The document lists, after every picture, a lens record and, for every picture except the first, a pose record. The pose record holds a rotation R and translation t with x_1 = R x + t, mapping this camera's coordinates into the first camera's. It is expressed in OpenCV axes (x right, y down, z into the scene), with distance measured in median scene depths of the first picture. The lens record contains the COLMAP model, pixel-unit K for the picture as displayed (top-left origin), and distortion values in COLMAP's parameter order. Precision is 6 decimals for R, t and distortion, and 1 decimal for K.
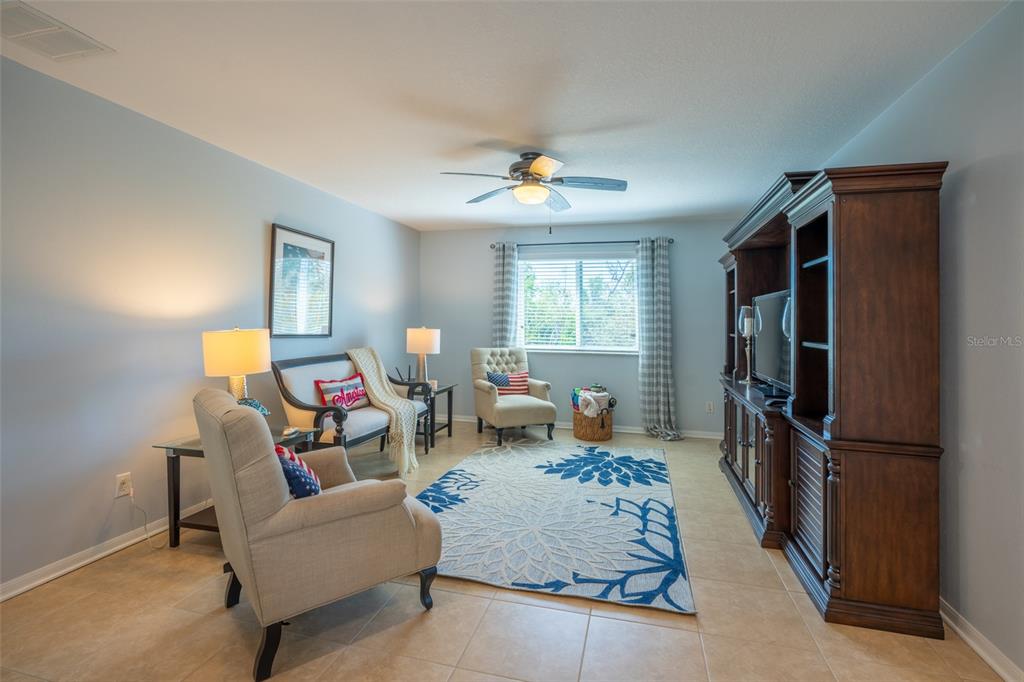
lens RADIAL K [[476.3, 0, 516.6], [0, 476.3, 320.0], [0, 0, 1]] dist [-0.001220, 0.000164]
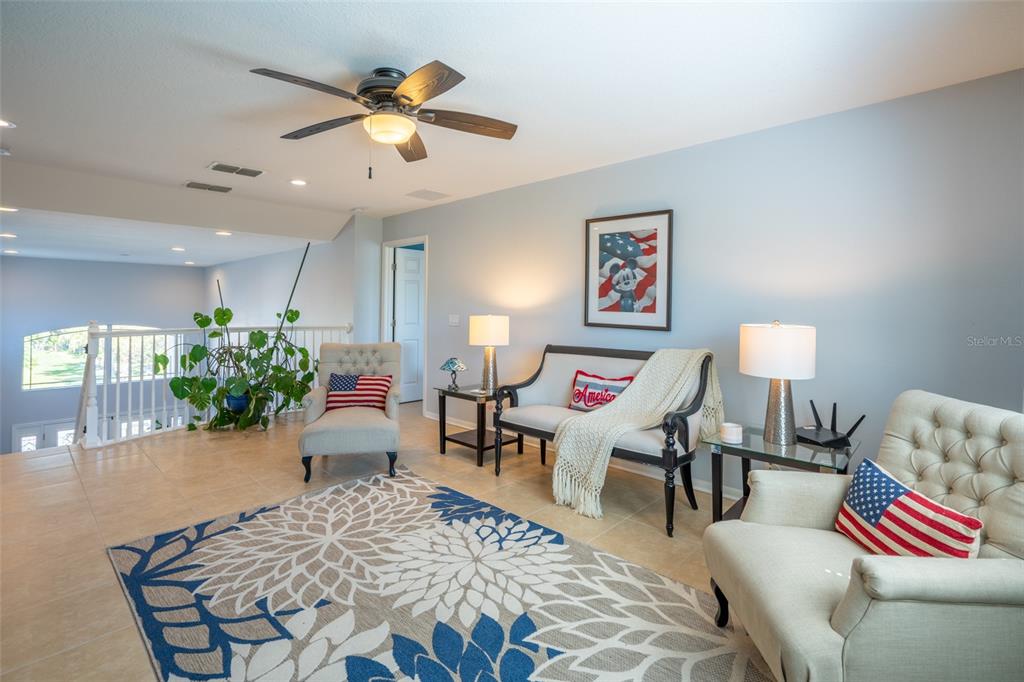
lens RADIAL K [[476.3, 0, 504.6], [0, 476.3, 307.9], [0, 0, 1]] dist [-0.001220, 0.000164]
pose [[-0.493788, -0.014238, -0.869466, 0.594105], [-0.006485, 0.999898, -0.012691, 0.013314], [0.869558, -0.000628, -0.493830, 1.562421]]
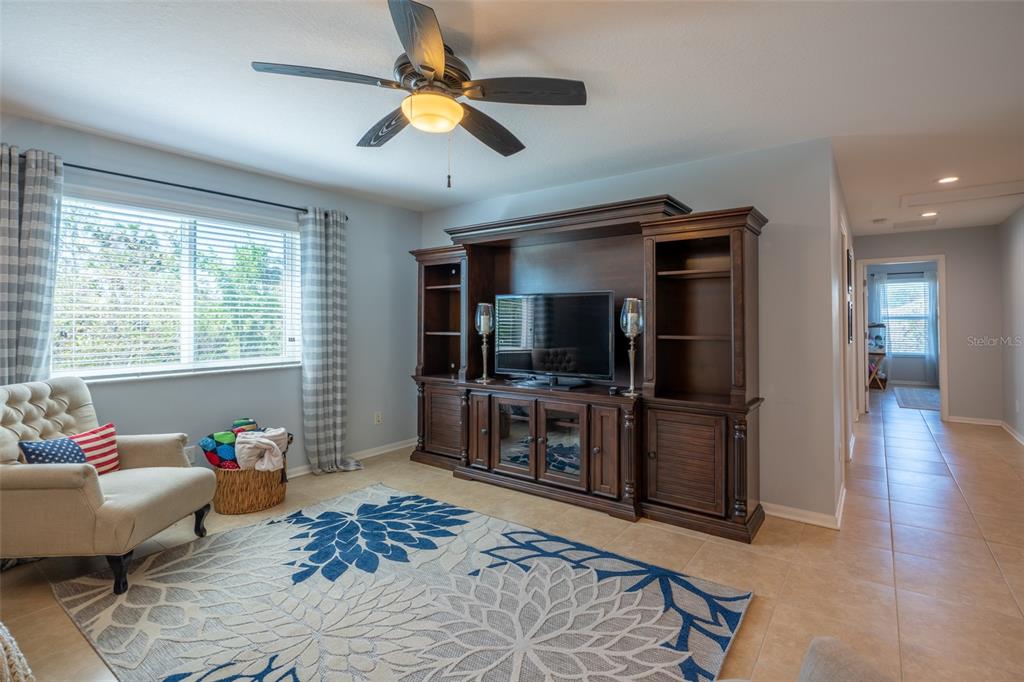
lens RADIAL K [[476.3, 0, 555.8], [0, 476.3, 307.7], [0, 0, 1]] dist [-0.001220, 0.000164]
pose [[0.333060, 0.013039, 0.942815, -0.503550], [0.003340, 0.999882, -0.015008, -0.005844], [-0.942900, 0.008148, 0.332977, 0.672580]]
